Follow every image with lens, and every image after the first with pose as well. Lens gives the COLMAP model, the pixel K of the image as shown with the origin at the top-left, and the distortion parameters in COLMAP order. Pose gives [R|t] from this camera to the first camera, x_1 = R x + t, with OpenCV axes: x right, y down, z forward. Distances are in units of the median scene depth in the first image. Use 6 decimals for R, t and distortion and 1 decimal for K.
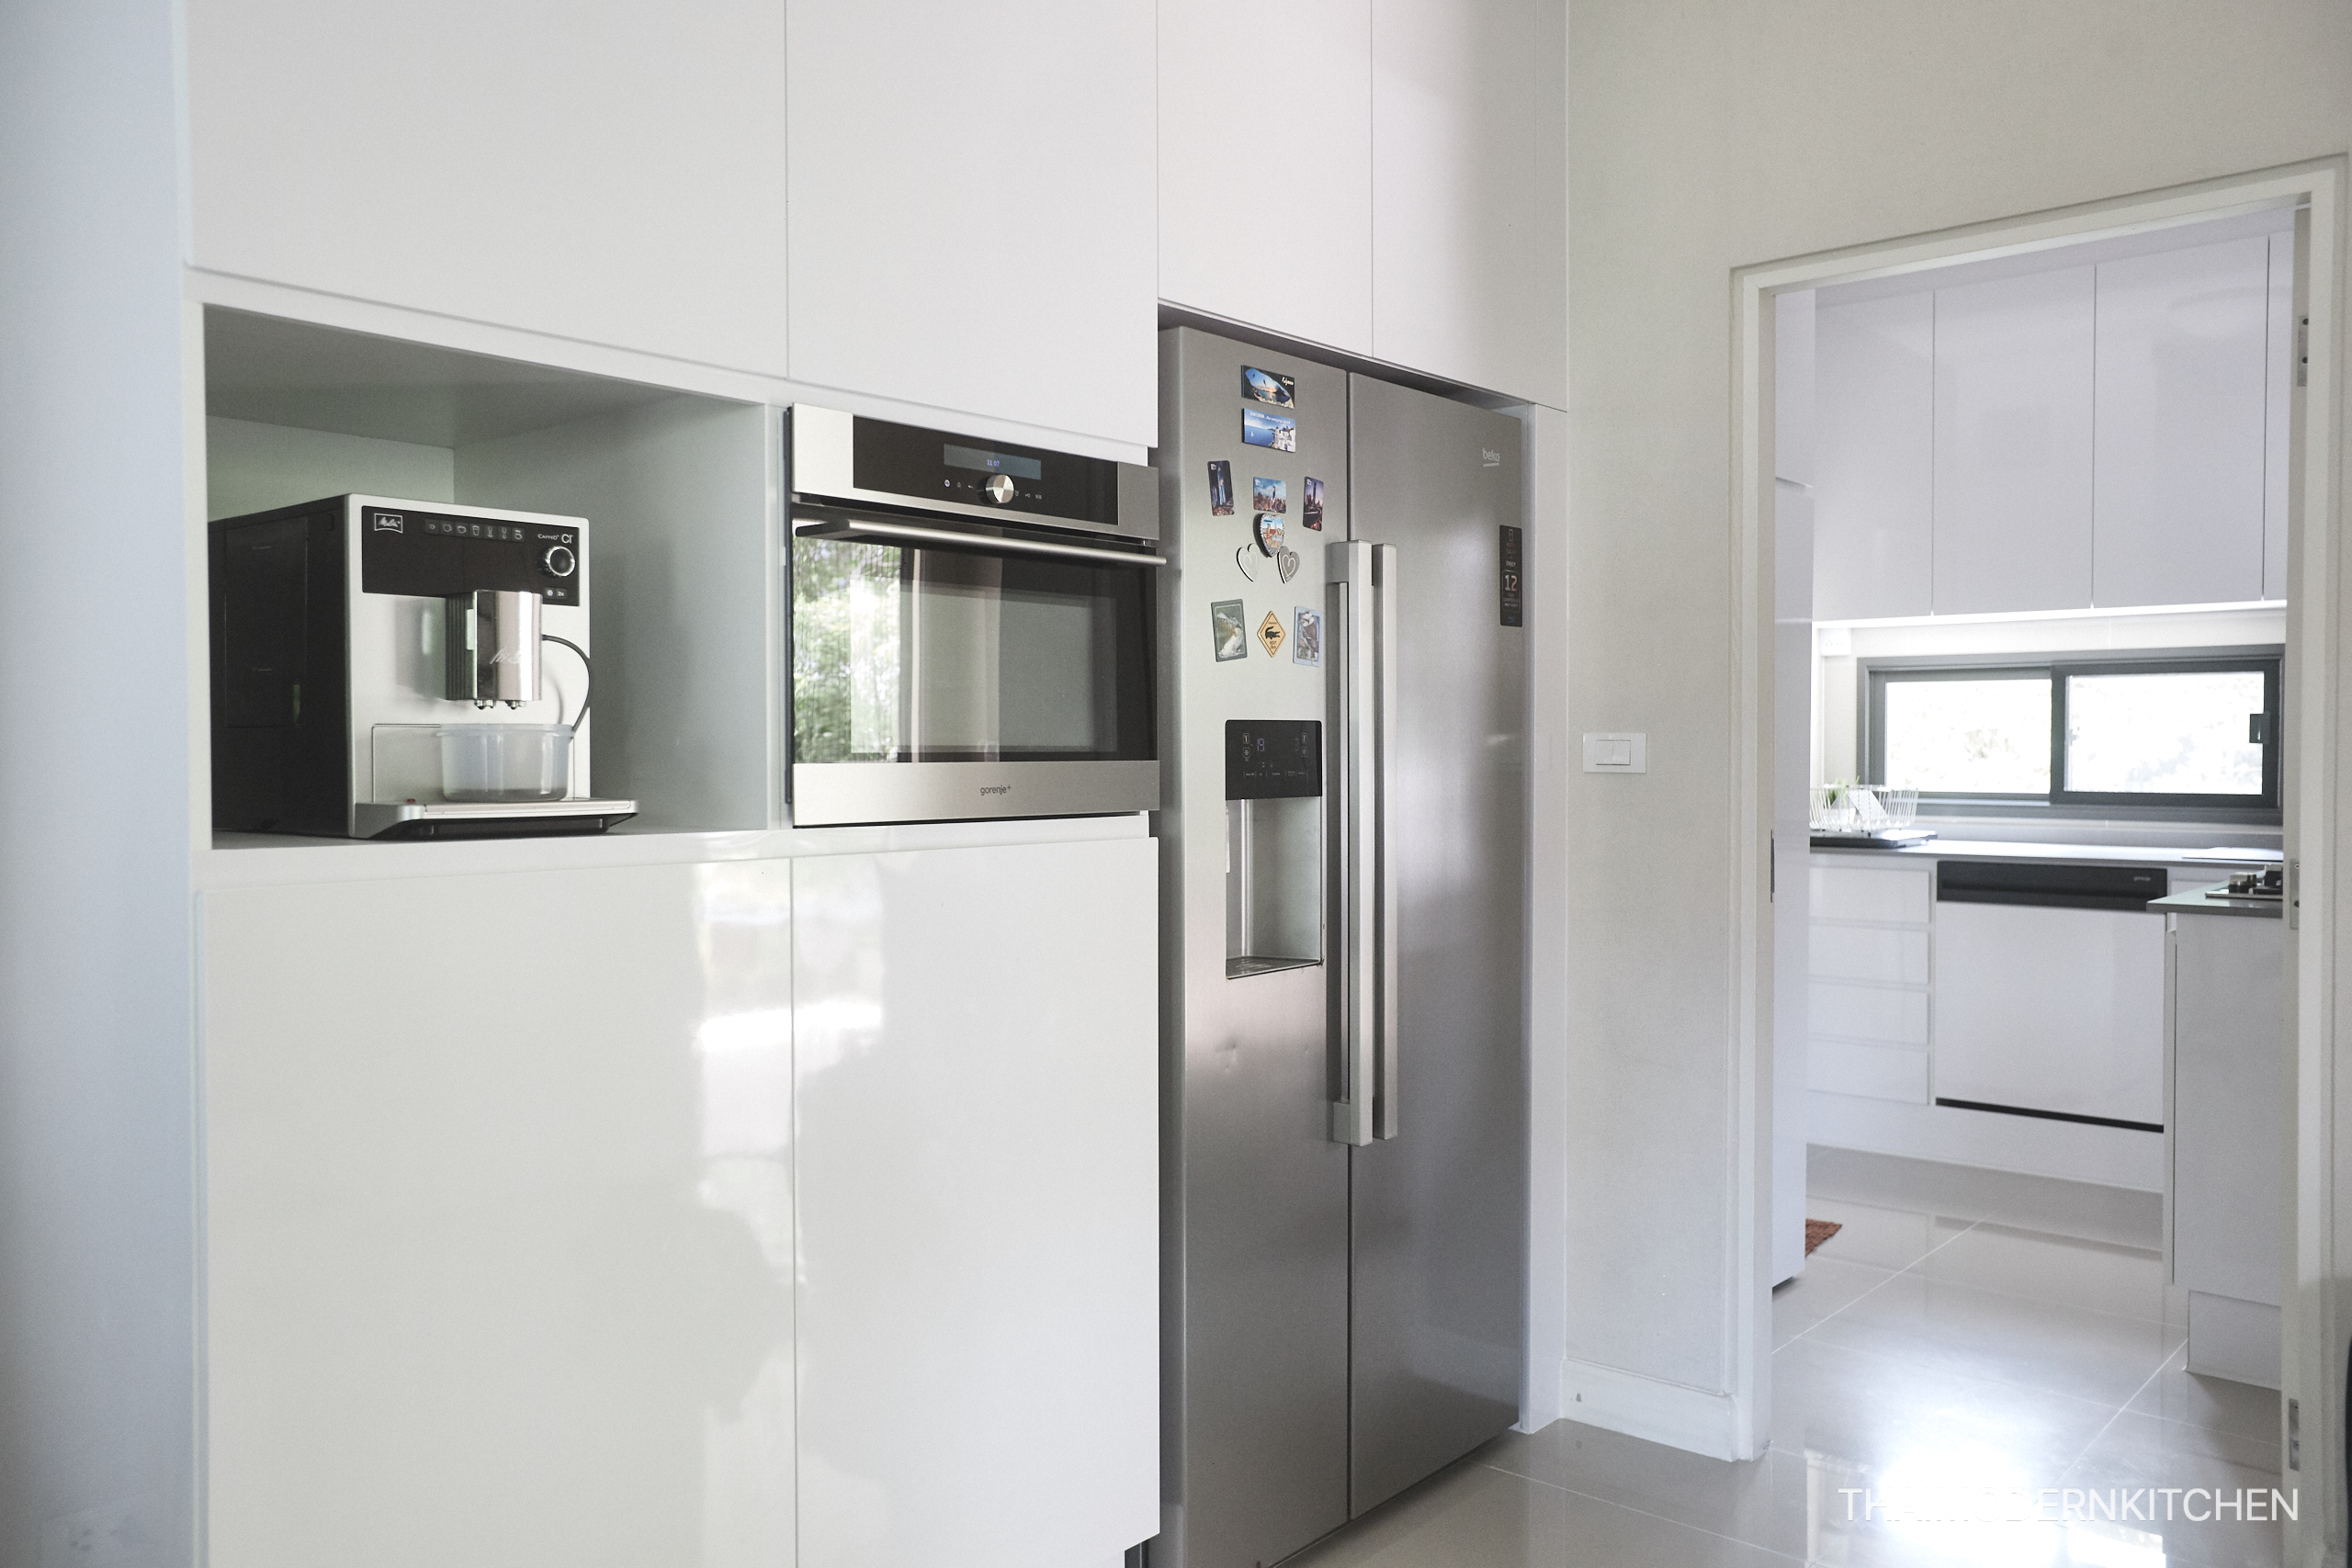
lens RADIAL K [[1741.4, 0, 1176.0], [0, 1741.4, 784.0], [0, 0, 1]] dist [-0.043460, 0.068615]
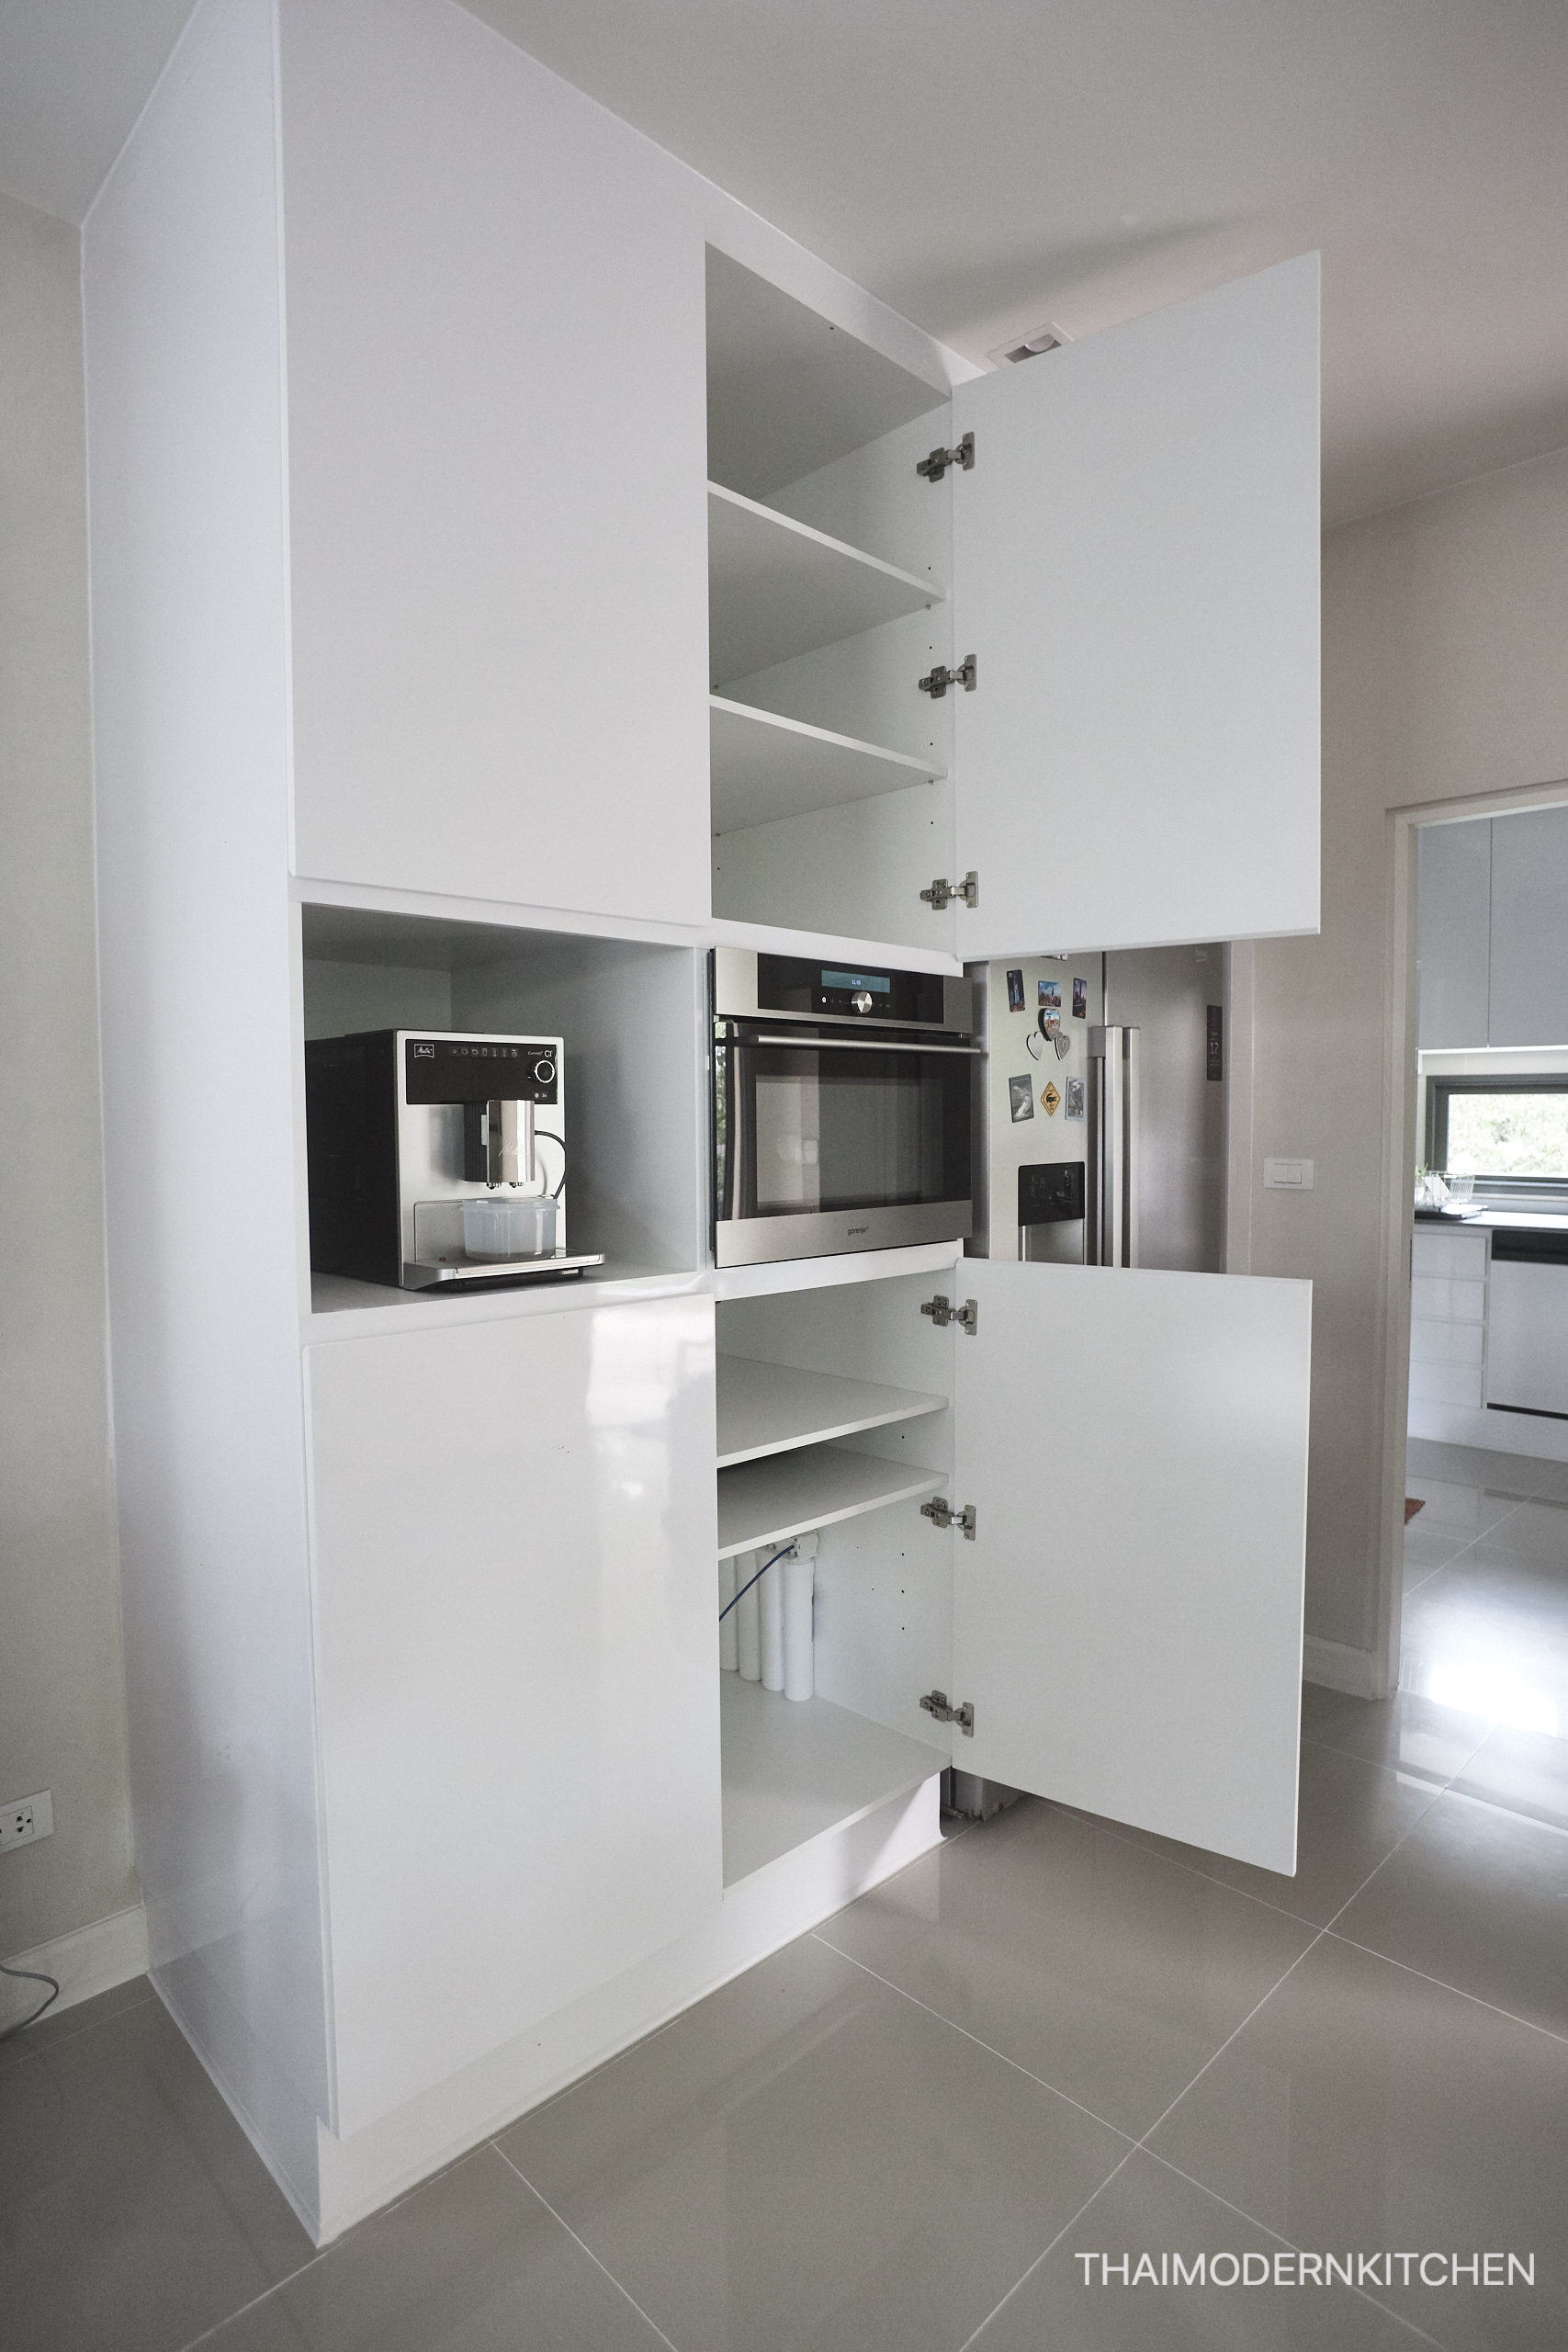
lens RADIAL K [[1200.6, 0, 784.0], [0, 1200.6, 1176.0], [0, 0, 1]] dist [-0.056246, 0.000443]
pose [[0.996168, 0.000014, -0.087462, -0.071367], [0.002548, 0.999571, 0.029176, -0.057802], [0.087425, -0.029287, 0.995741, 0.078436]]
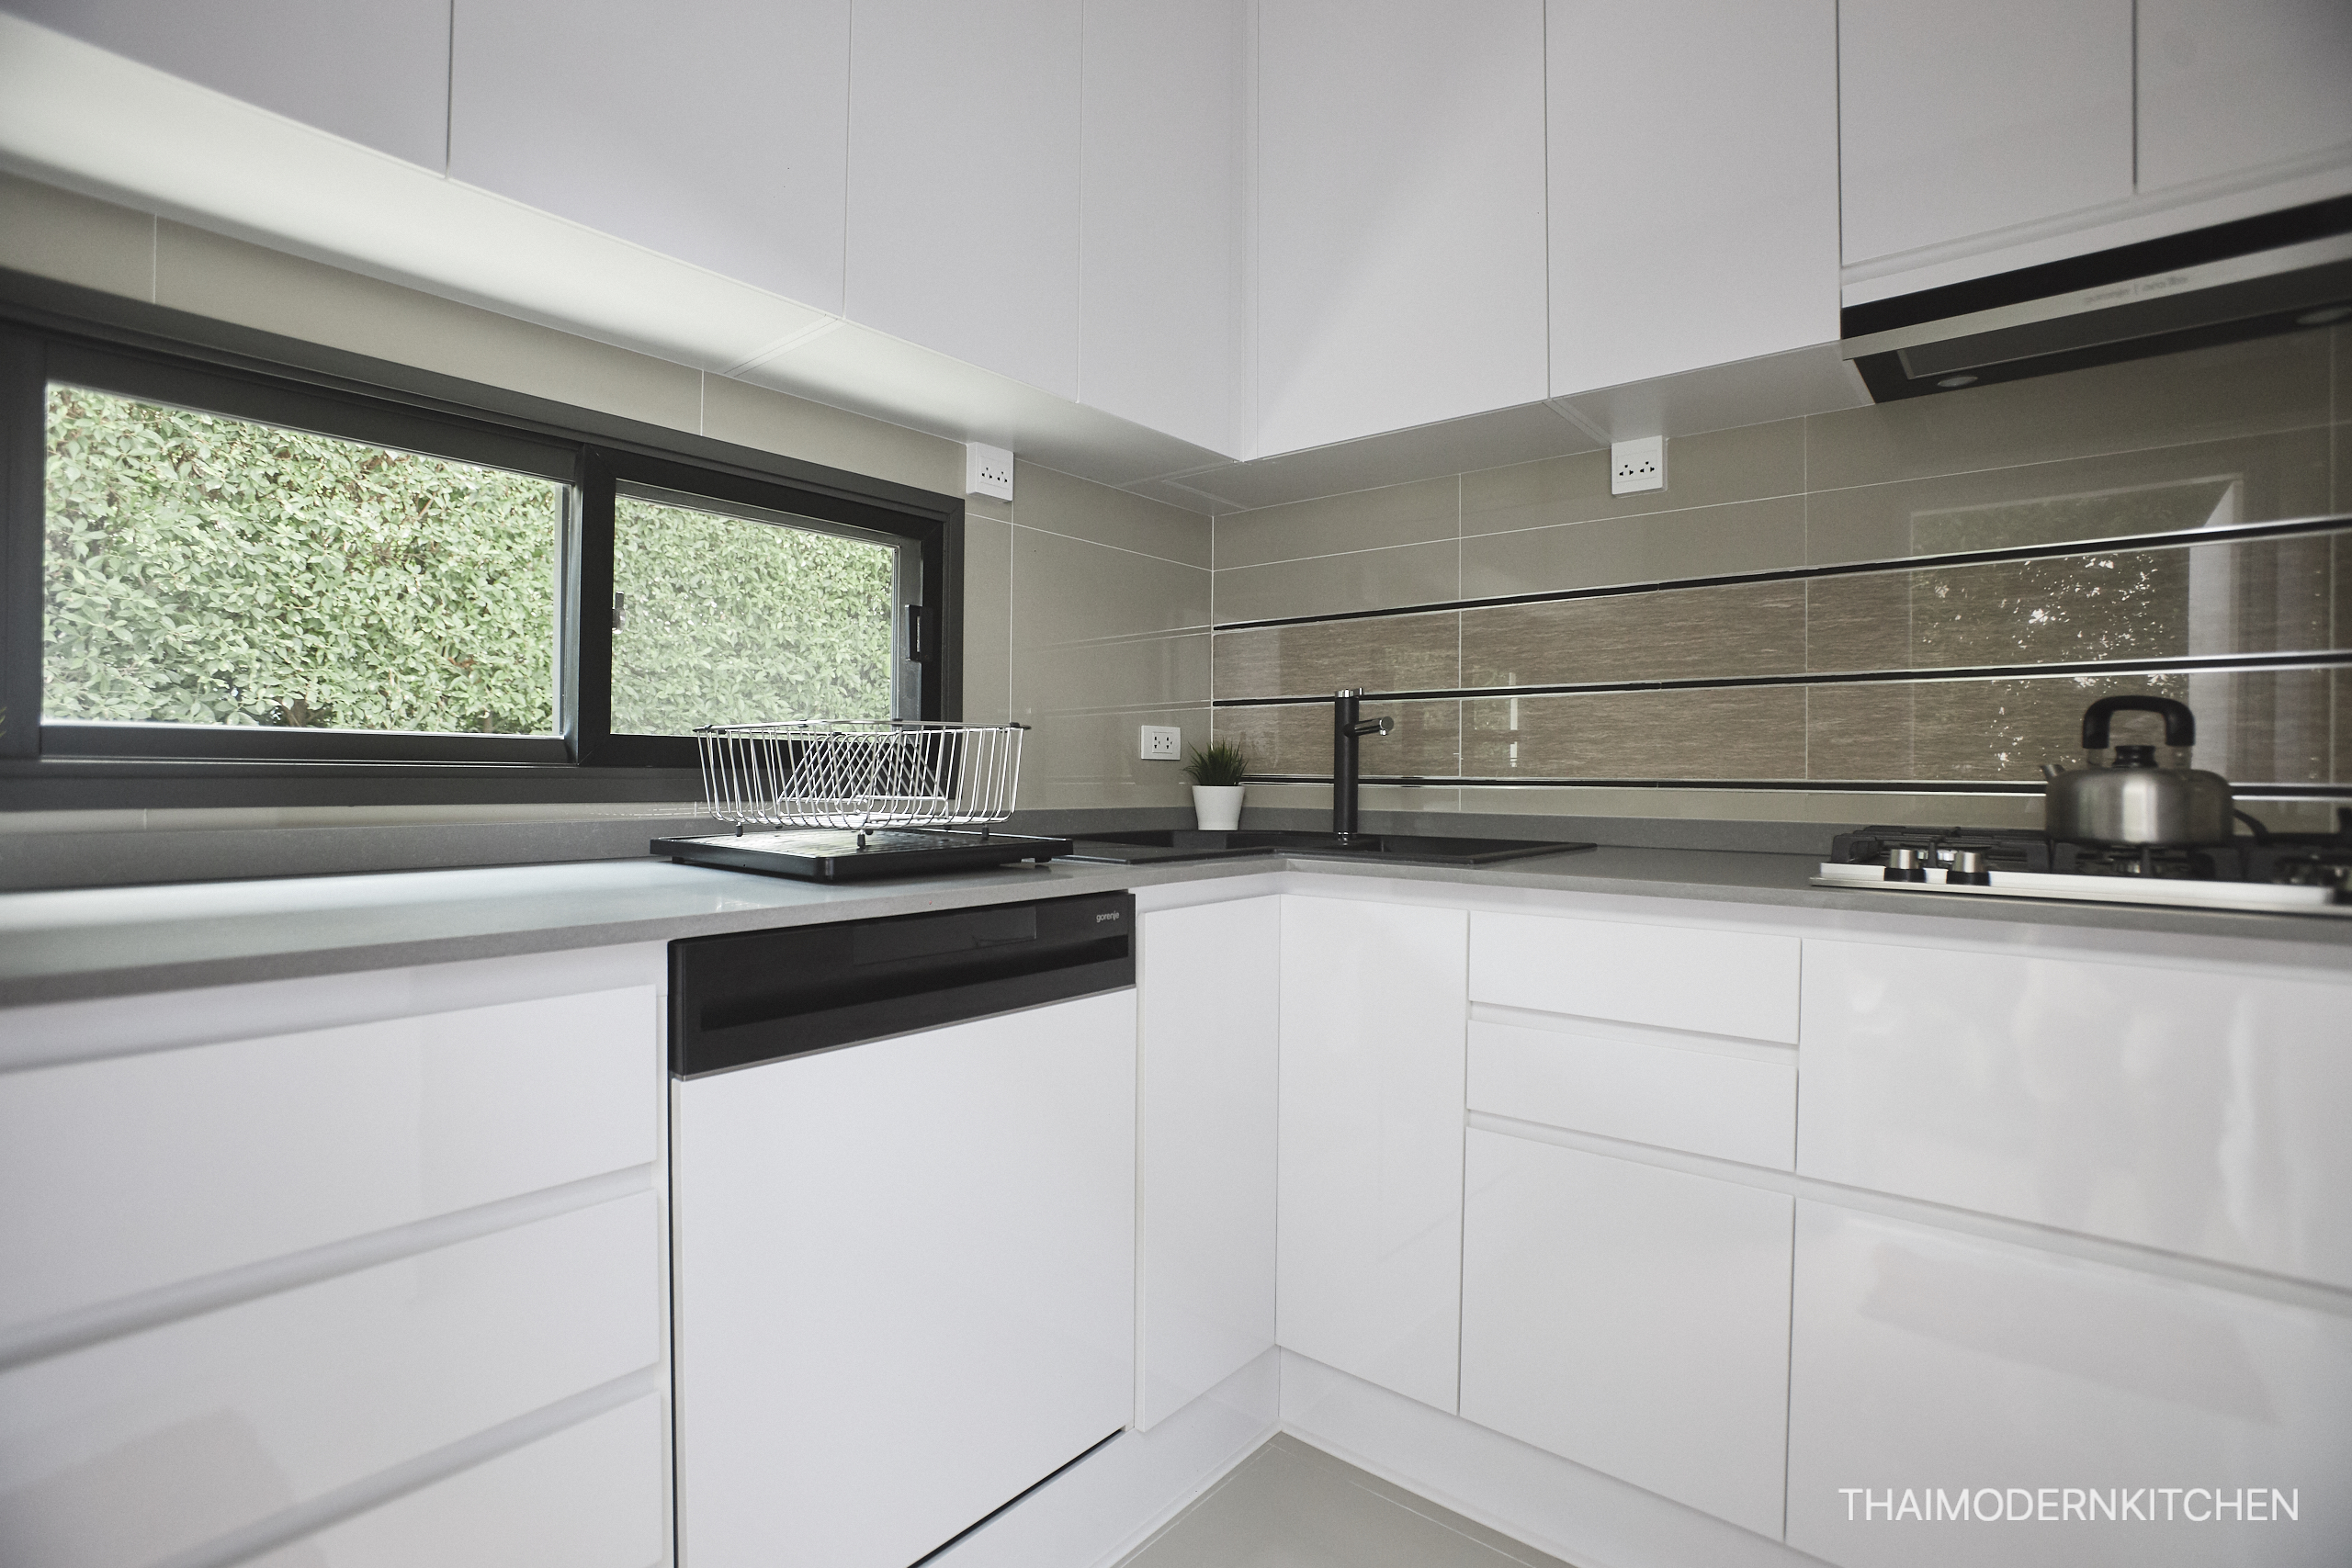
lens RADIAL K [[1065.8, 0, 1191.2], [0, 1065.8, 784.0], [0, 0, 1]] dist [-0.086314, 0.033751]
pose [[-0.031225, -0.013166, 0.999426, 0.563158], [0.020232, 0.999700, 0.013801, 0.038724], [-0.999308, 0.020652, -0.030949, 2.021699]]
